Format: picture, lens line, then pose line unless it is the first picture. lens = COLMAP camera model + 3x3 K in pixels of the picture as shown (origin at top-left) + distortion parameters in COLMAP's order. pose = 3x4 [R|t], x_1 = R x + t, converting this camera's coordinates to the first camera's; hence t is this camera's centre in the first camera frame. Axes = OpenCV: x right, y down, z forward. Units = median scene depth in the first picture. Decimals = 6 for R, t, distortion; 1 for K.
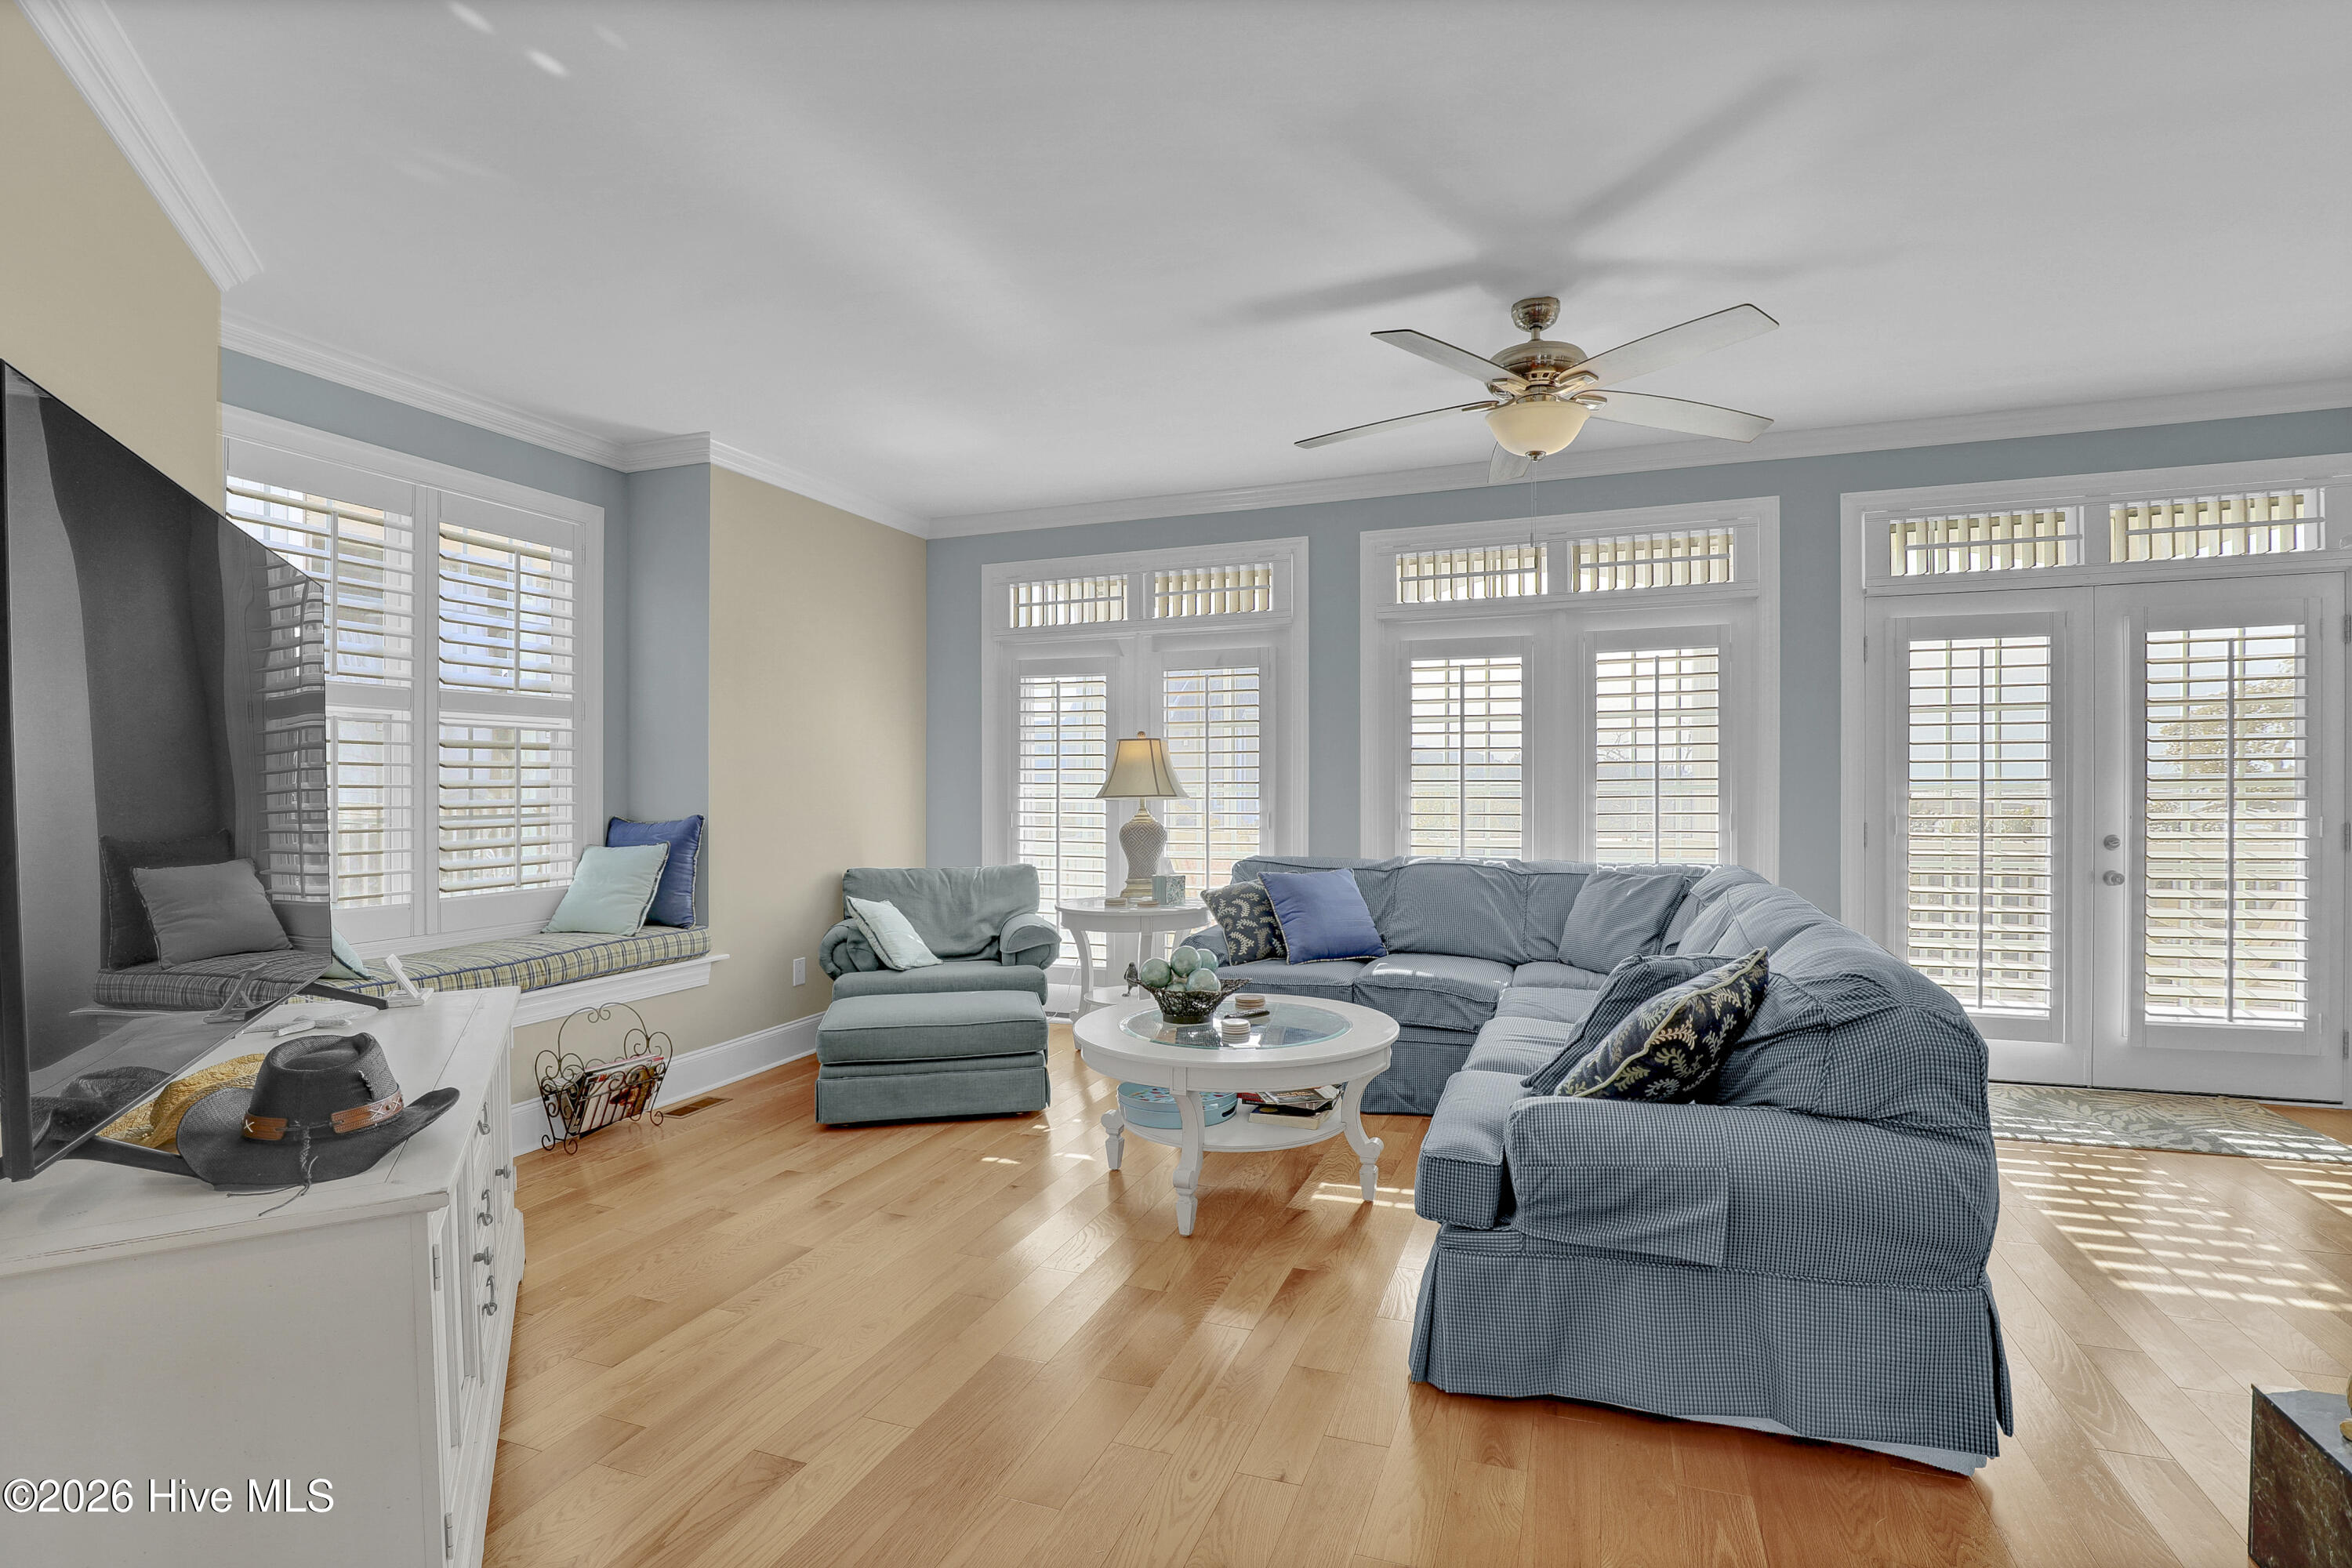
lens RADIAL K [[1111.8, 0, 1191.0], [0, 1111.8, 778.9], [0, 0, 1]] dist [-0.018699, 0.000056]
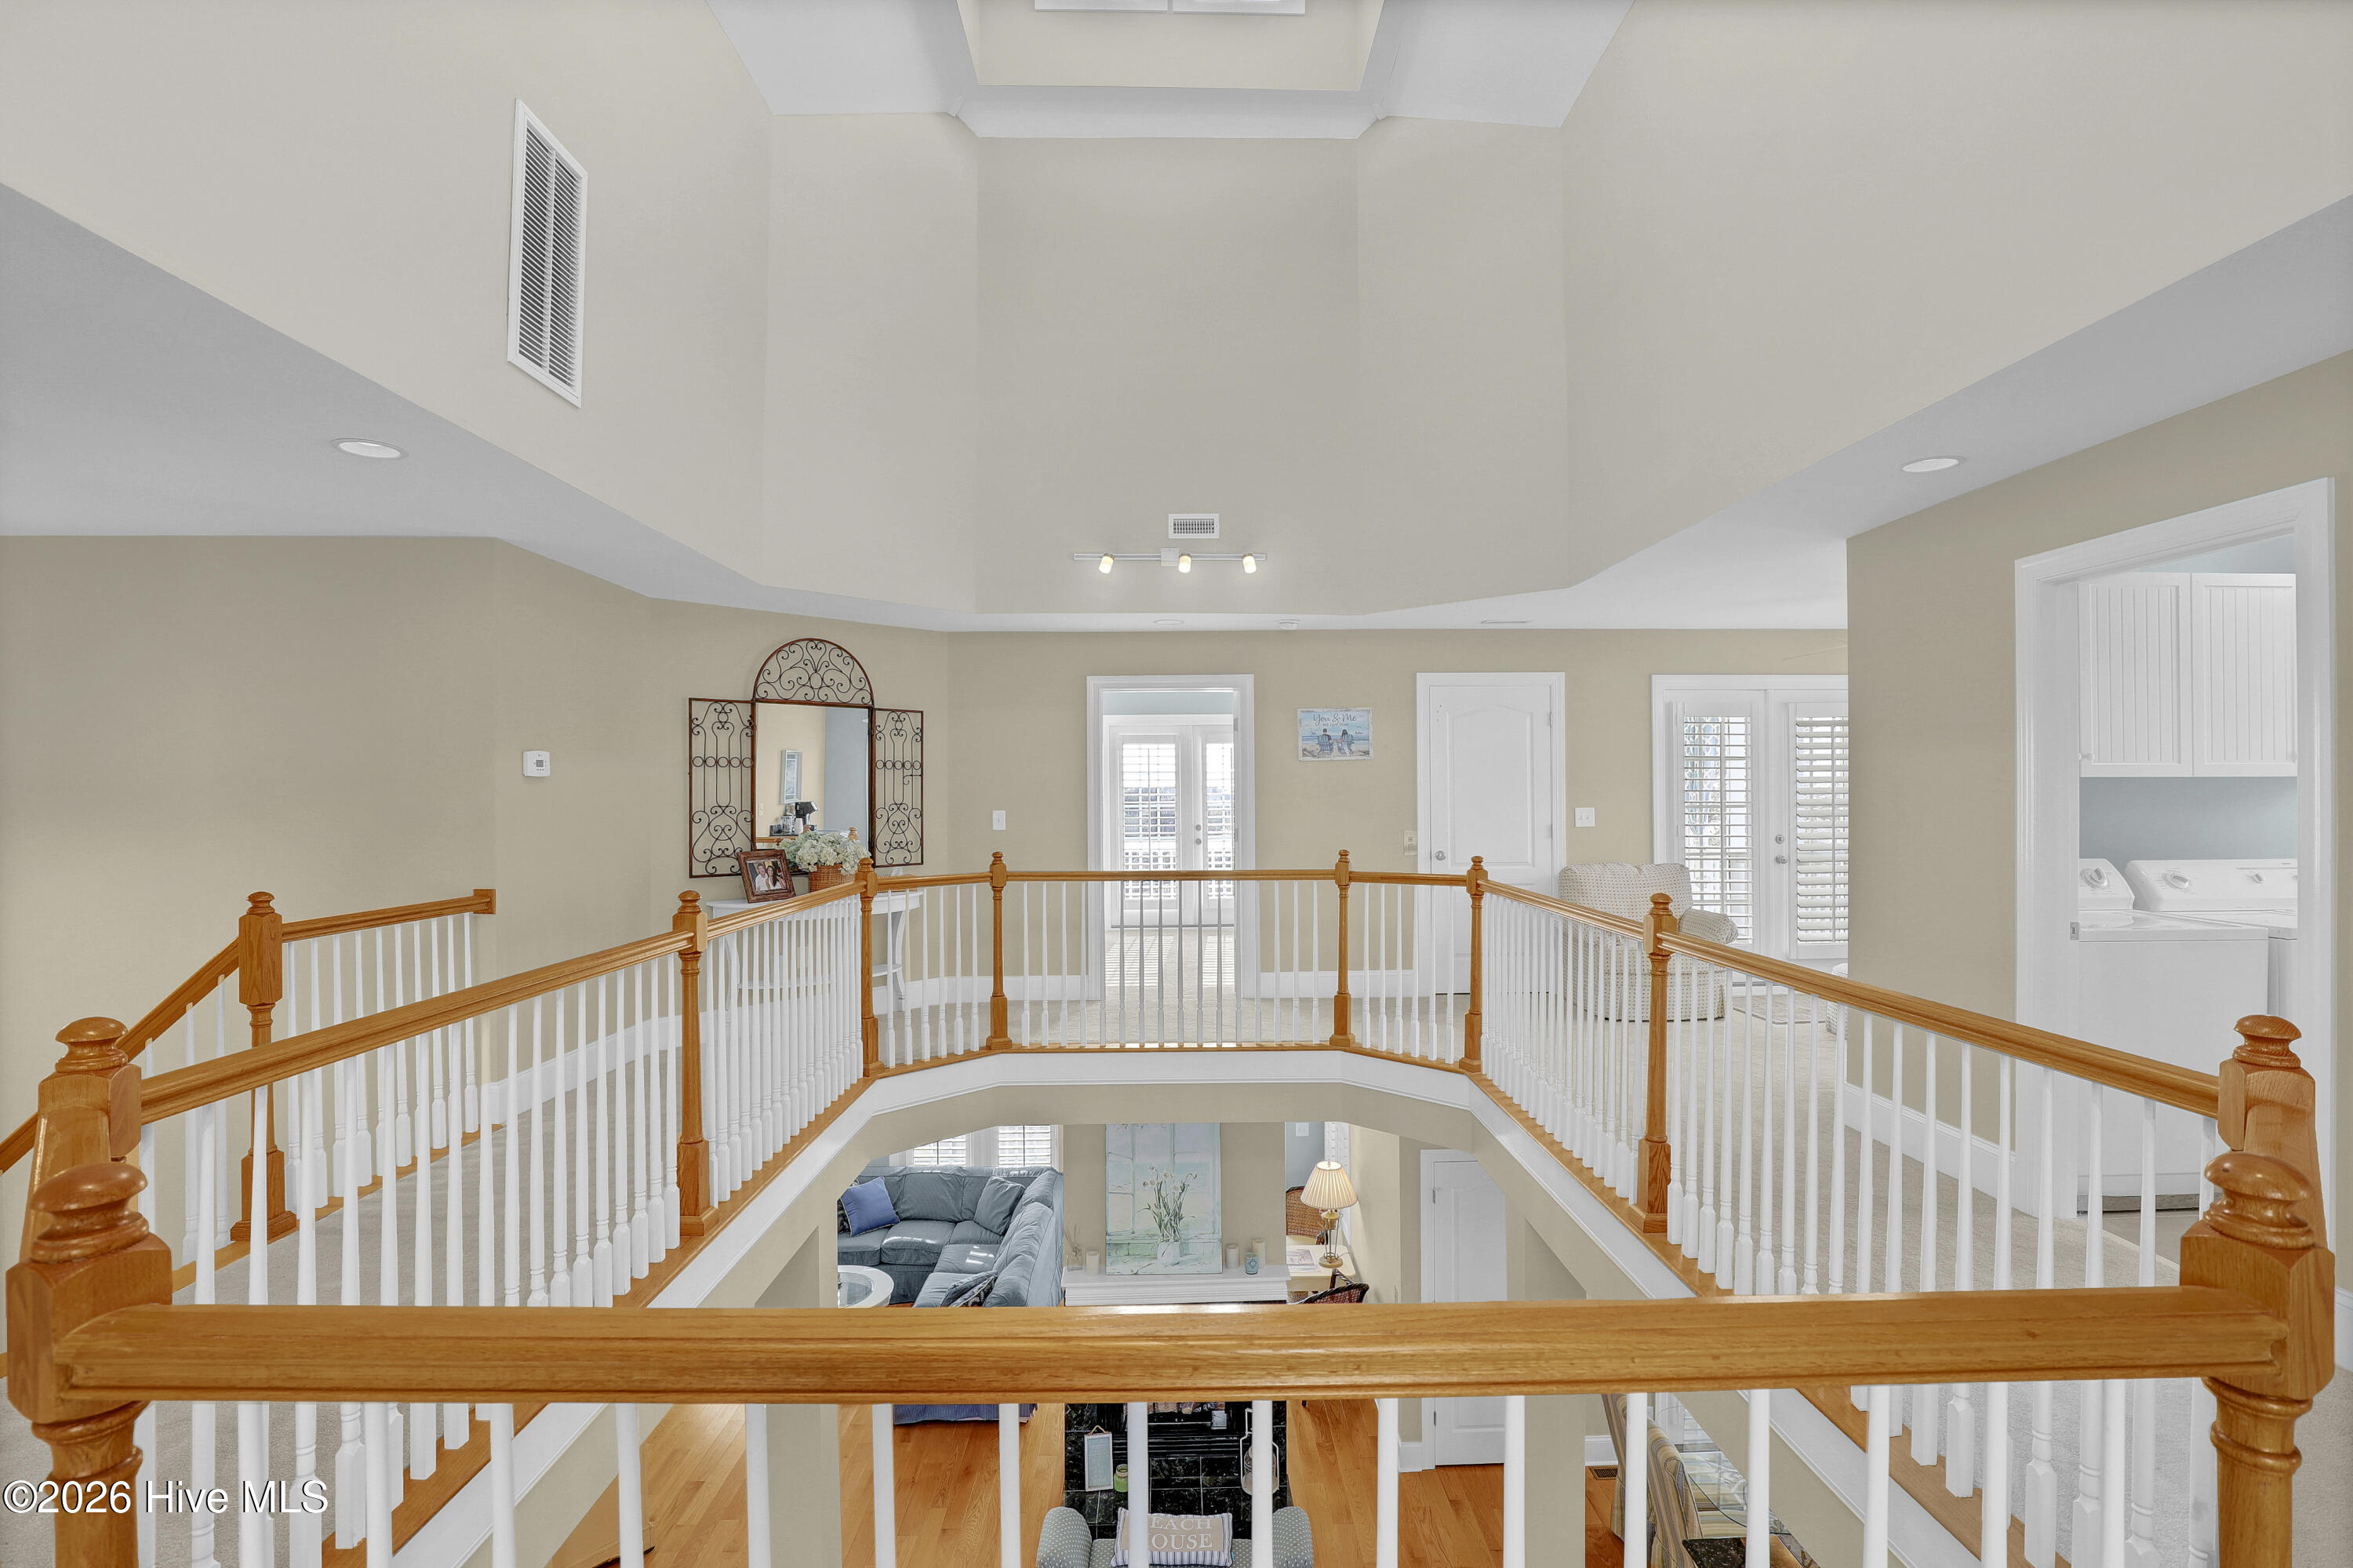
lens RADIAL K [[1092.3, 0, 1199.9], [0, 1092.3, 795.8], [0, 0, 1]] dist [-0.030467, 0.000060]
pose [[0.928431, 0.005499, 0.371465, -0.068538], [-0.004506, 0.999984, -0.003541, -0.667509], [-0.371479, 0.001614, 0.928440, -1.183332]]
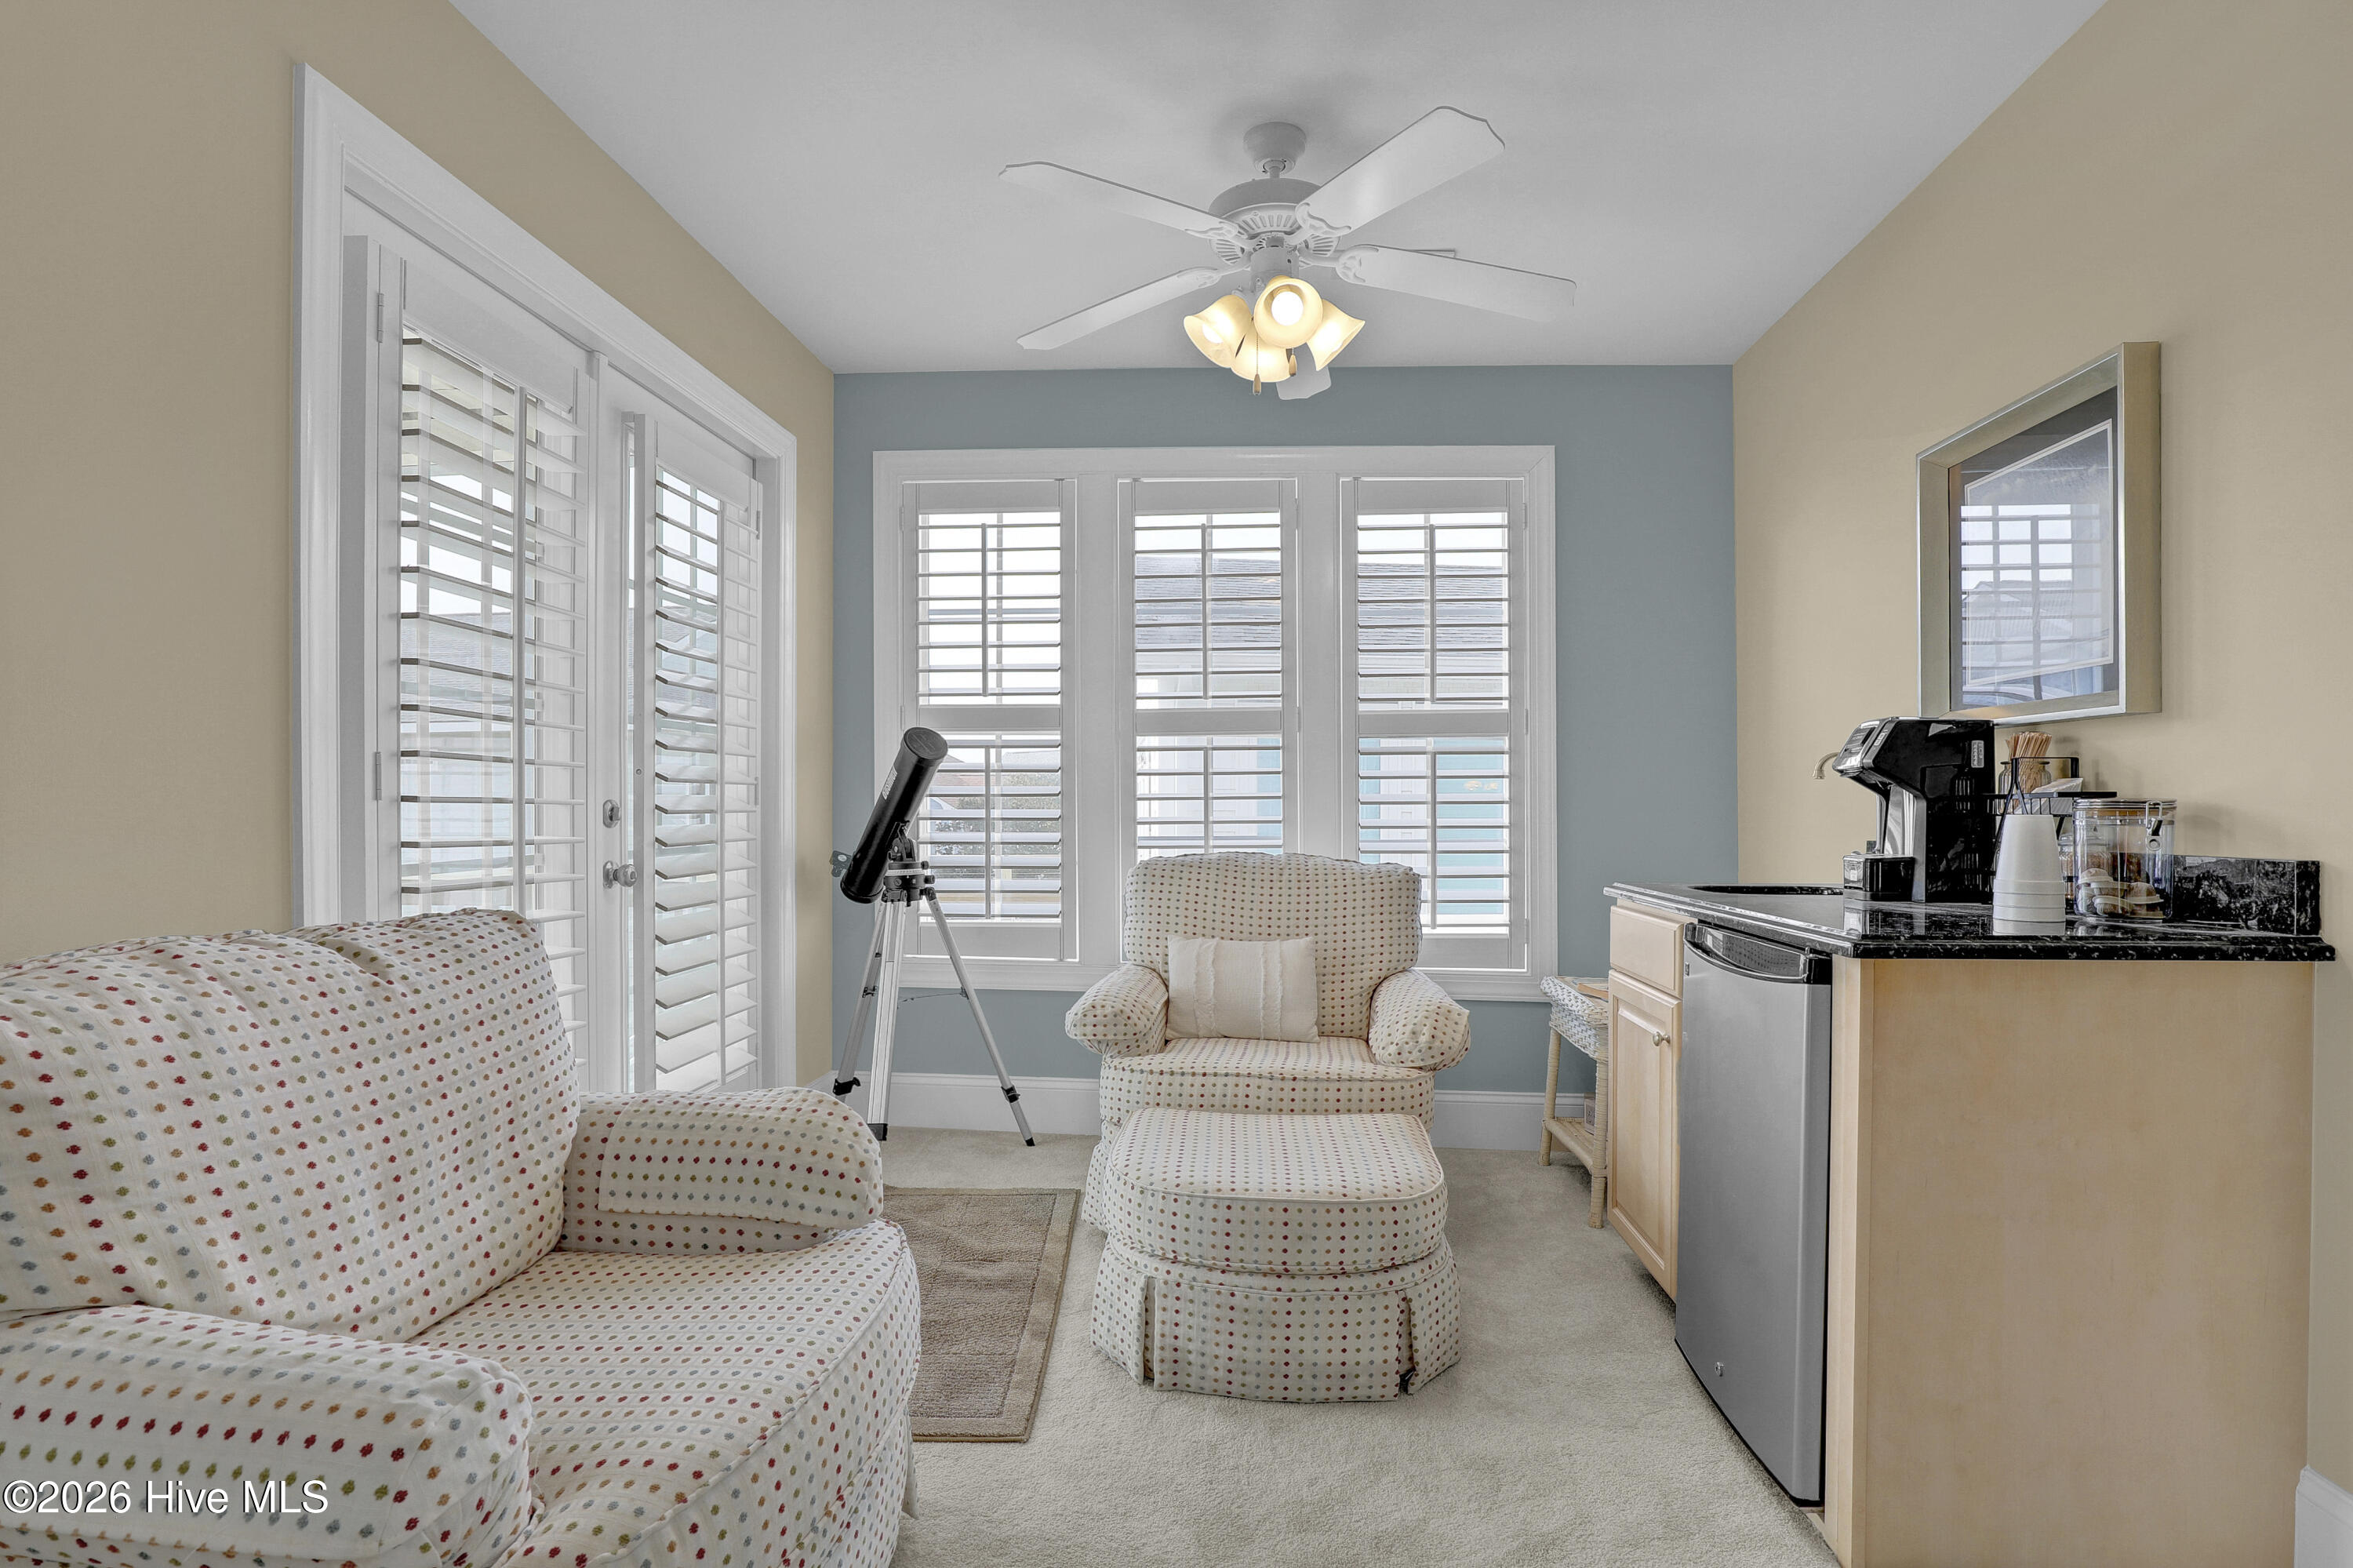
lens RADIAL K [[1118.5, 0, 1205.1], [0, 1118.5, 815.6], [0, 0, 1]] dist [-0.021836, 0.001252]
pose [[-0.298386, 0.000239, 0.954445, 0.679981], [-0.003453, 0.999993, -0.001330, -0.614074], [-0.954439, -0.003692, -0.298383, -0.168997]]
